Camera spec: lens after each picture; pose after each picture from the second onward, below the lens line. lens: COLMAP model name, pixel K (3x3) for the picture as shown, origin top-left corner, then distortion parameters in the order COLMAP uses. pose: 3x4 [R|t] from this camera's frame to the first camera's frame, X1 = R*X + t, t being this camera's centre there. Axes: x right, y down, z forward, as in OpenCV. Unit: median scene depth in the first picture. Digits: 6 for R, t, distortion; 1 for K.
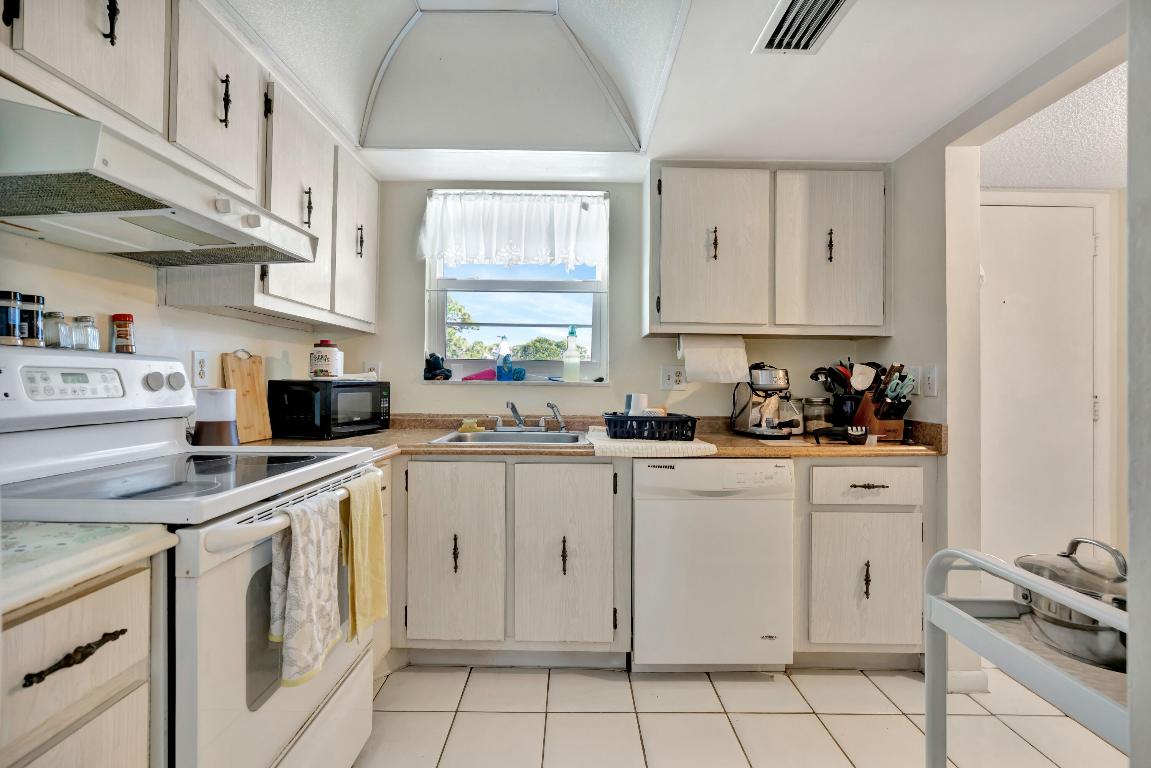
lens RADIAL K [[564.7, 0, 575.5], [0, 564.7, 384.0], [0, 0, 1]] dist [0.001388, 0.000458]
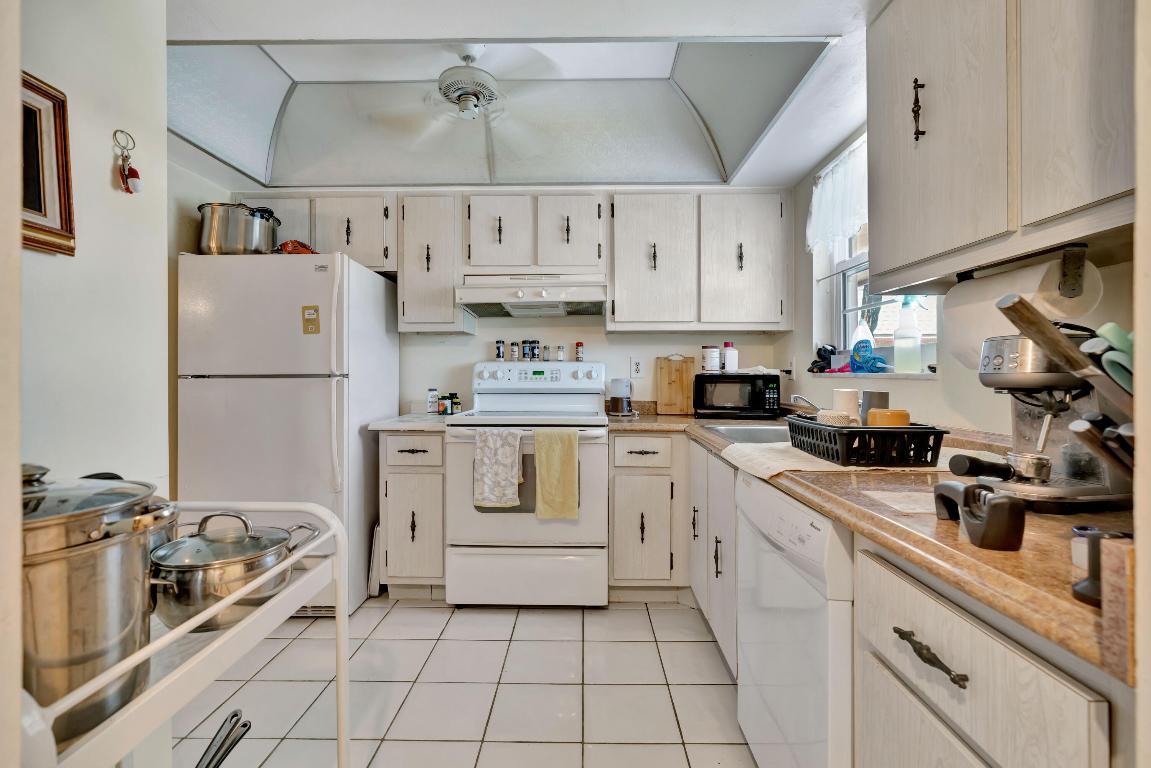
lens RADIAL K [[564.7, 0, 575.5], [0, 564.7, 384.0], [0, 0, 1]] dist [0.001388, 0.000458]
pose [[-0.018368, 0.005920, -0.999814, 1.071663], [-0.005482, 0.999967, 0.006022, 0.014041], [0.999816, 0.005592, -0.018335, 0.867238]]
